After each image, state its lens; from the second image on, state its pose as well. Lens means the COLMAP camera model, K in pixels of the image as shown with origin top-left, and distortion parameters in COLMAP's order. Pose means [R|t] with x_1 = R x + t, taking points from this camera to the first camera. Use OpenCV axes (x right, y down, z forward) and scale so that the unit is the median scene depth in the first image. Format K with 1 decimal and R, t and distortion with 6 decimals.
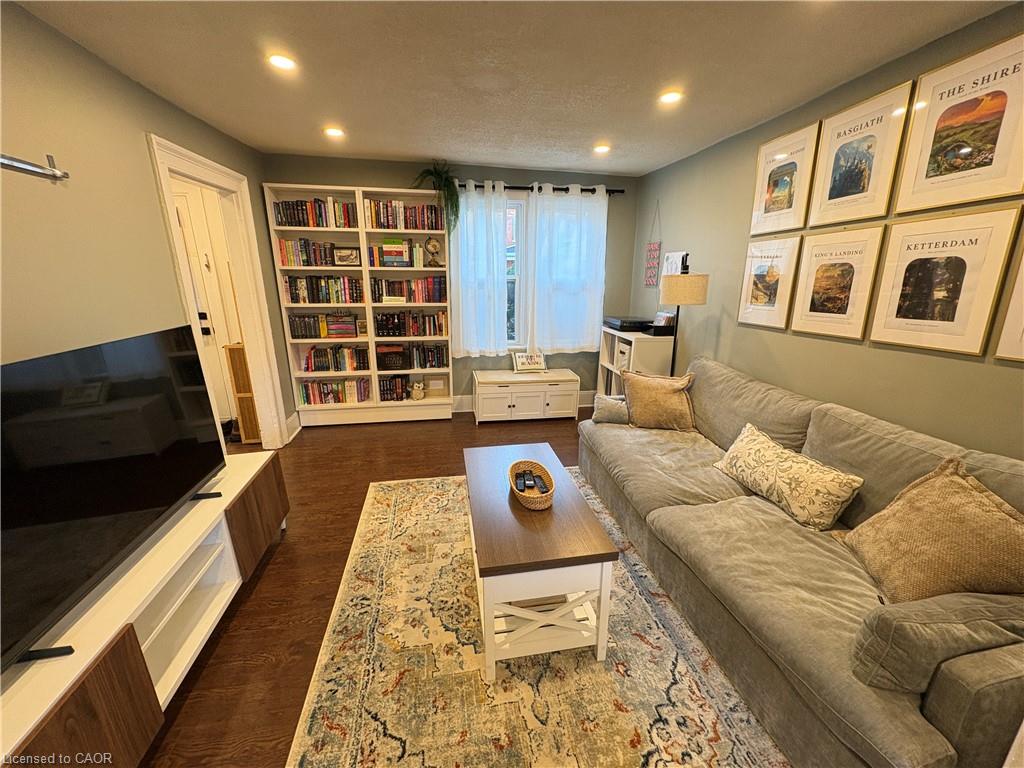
lens RADIAL K [[406.0, 0, 513.0], [0, 406.0, 385.2], [0, 0, 1]] dist [0.001068, 0.000154]
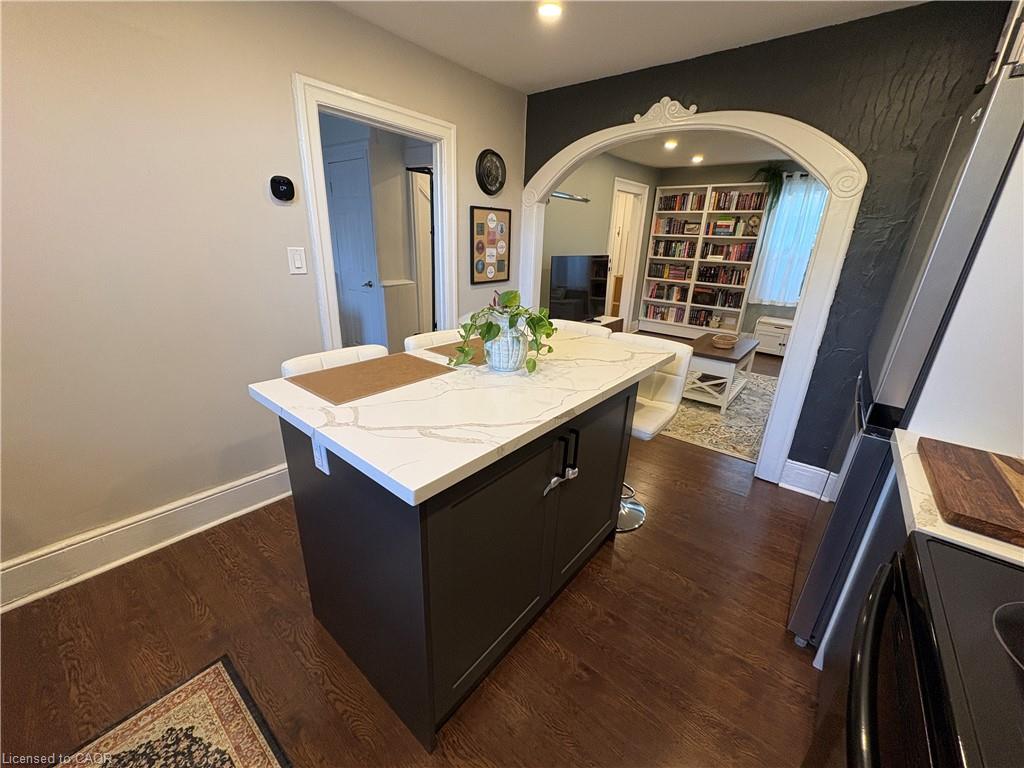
lens RADIAL K [[406.0, 0, 512.9], [0, 406.0, 385.4], [0, 0, 1]] dist [0.001068, 0.000154]
pose [[0.658081, 0.274987, -0.700936, 0.411321], [-0.231920, 0.959692, 0.158759, 0.184883], [0.716339, 0.058085, 0.695330, -0.578511]]
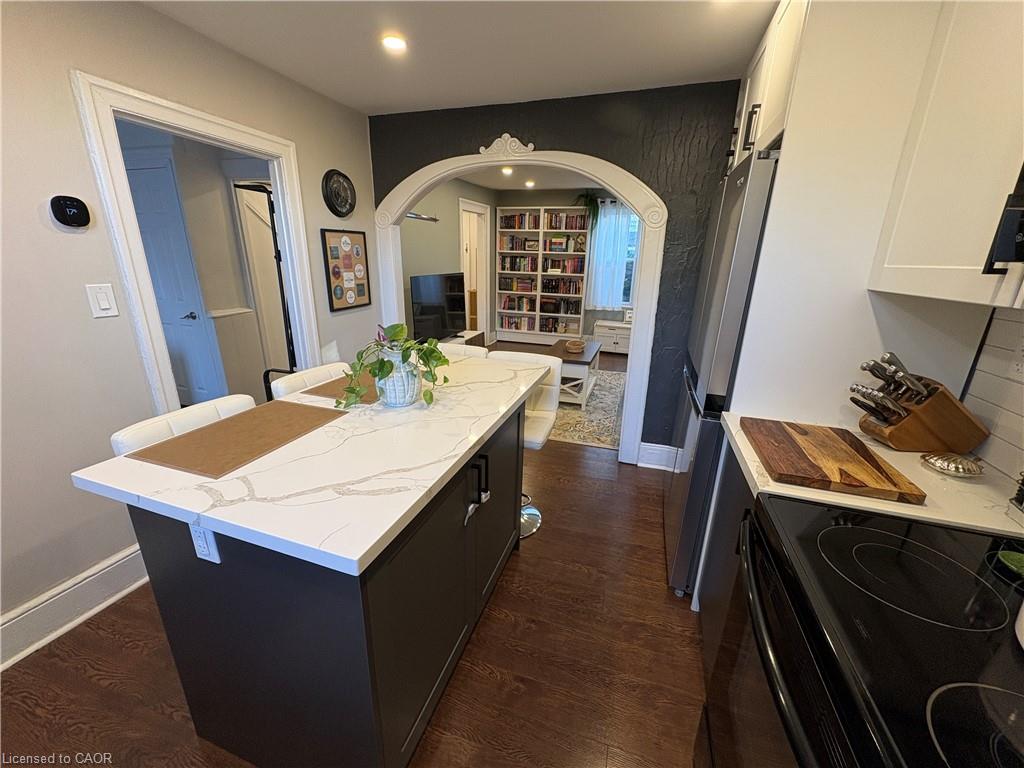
lens RADIAL K [[406.0, 0, 512.6], [0, 406.0, 385.7], [0, 0, 1]] dist [0.001068, 0.000154]
pose [[0.883228, 0.159380, -0.441029, 0.385086], [-0.143964, 0.987213, 0.068450, 0.175038], [0.446299, 0.003036, 0.894879, -0.608310]]
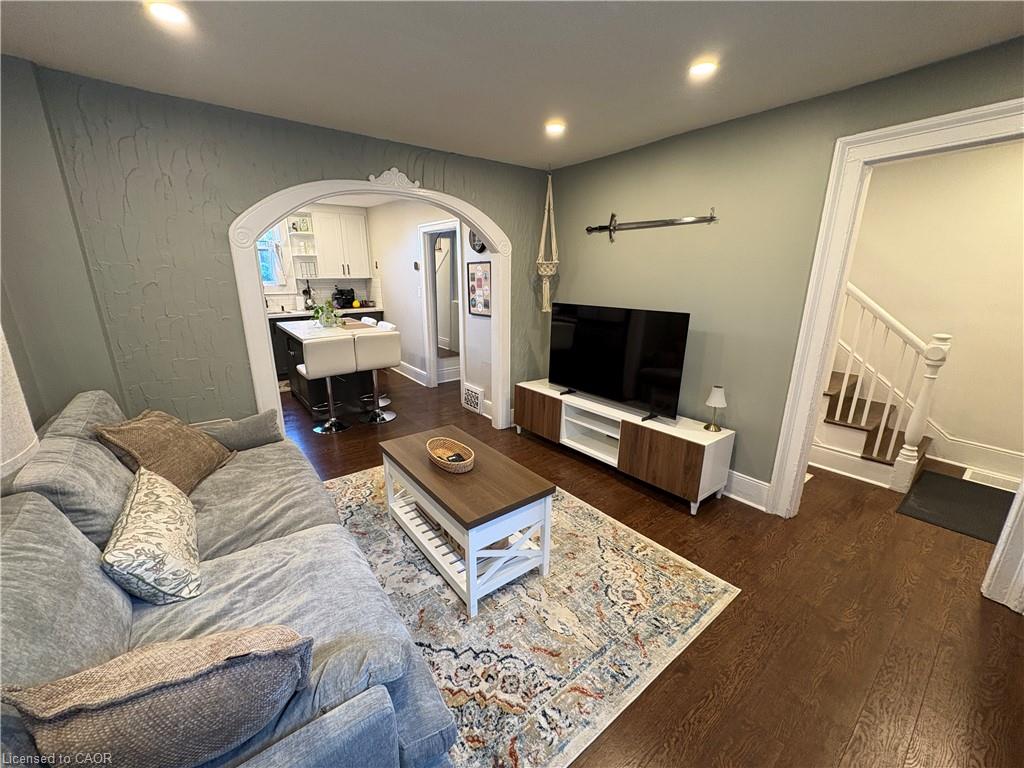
lens RADIAL K [[406.0, 0, 511.4], [0, 406.0, 386.5], [0, 0, 1]] dist [0.001068, 0.000154]
pose [[-0.884641, 0.124011, -0.449480, 0.191461], [-0.125755, 0.864806, 0.486104, -0.254396], [0.448995, 0.486552, -0.749447, 0.910599]]
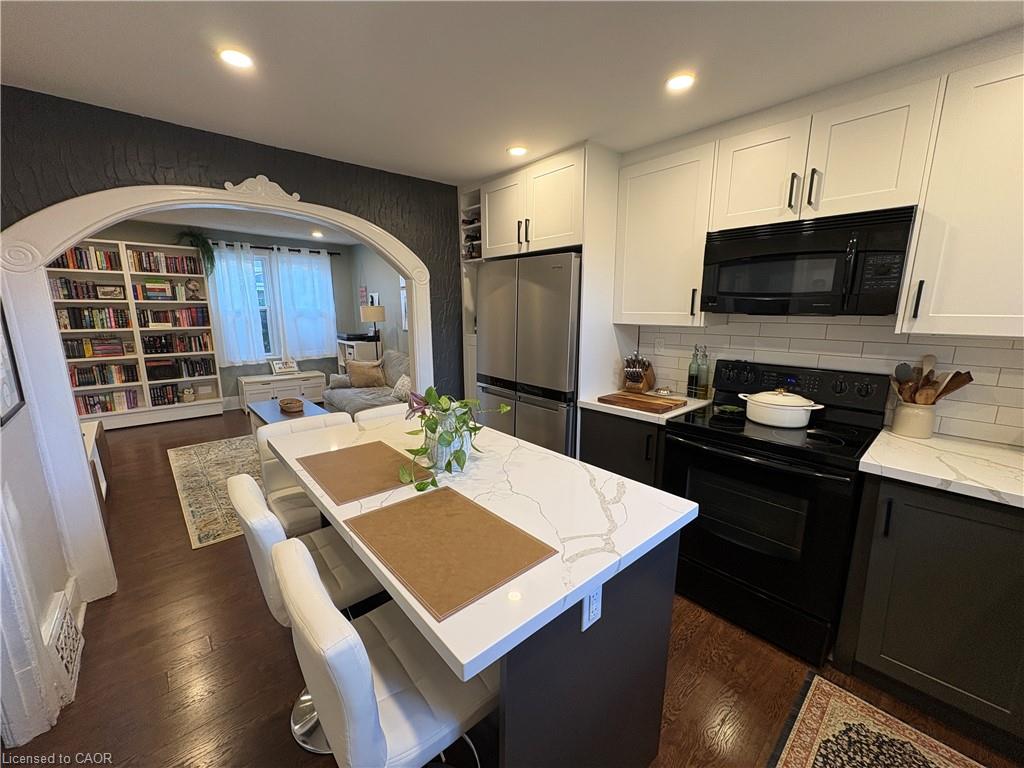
lens RADIAL K [[406.0, 0, 511.8], [0, 406.0, 385.9], [0, 0, 1]] dist [0.001068, 0.000154]
pose [[0.849135, -0.103291, 0.517978, -0.031308], [0.139241, 0.989777, -0.030888, 0.180379], [-0.509492, 0.098352, 0.854836, -0.671176]]
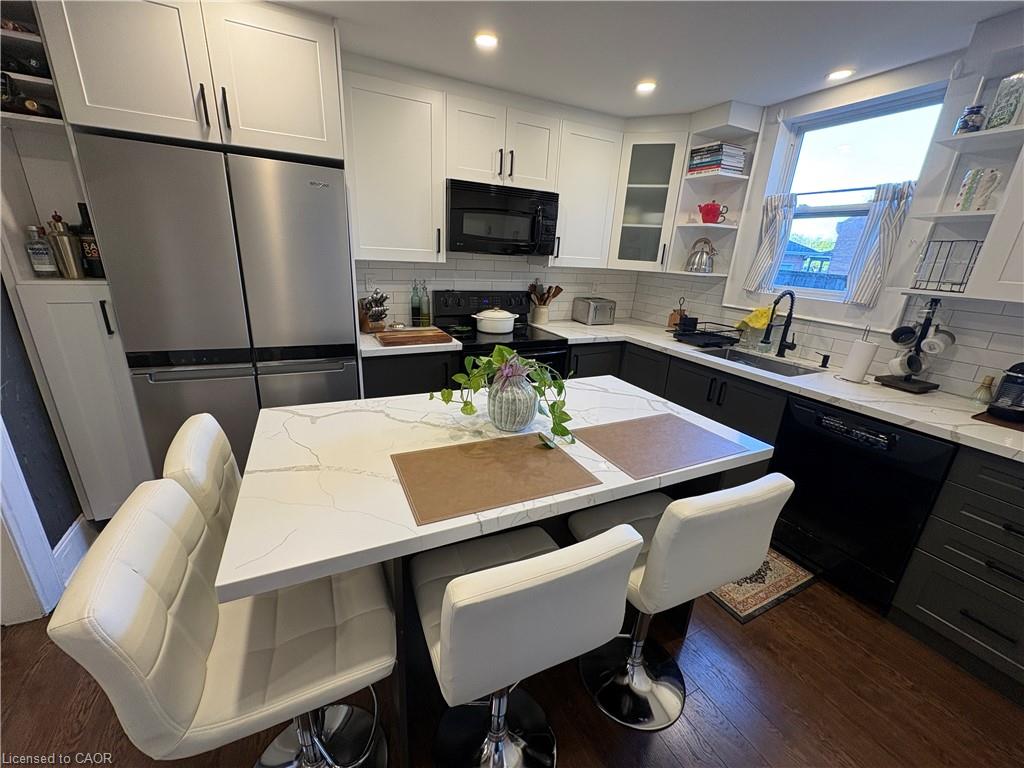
lens RADIAL K [[406.0, 0, 511.4], [0, 406.0, 384.8], [0, 0, 1]] dist [0.001068, 0.000154]
pose [[-0.285123, -0.319232, 0.903768, -0.203460], [0.195994, 0.903566, 0.380993, 0.064336], [-0.938238, 0.285763, -0.195060, -0.237291]]
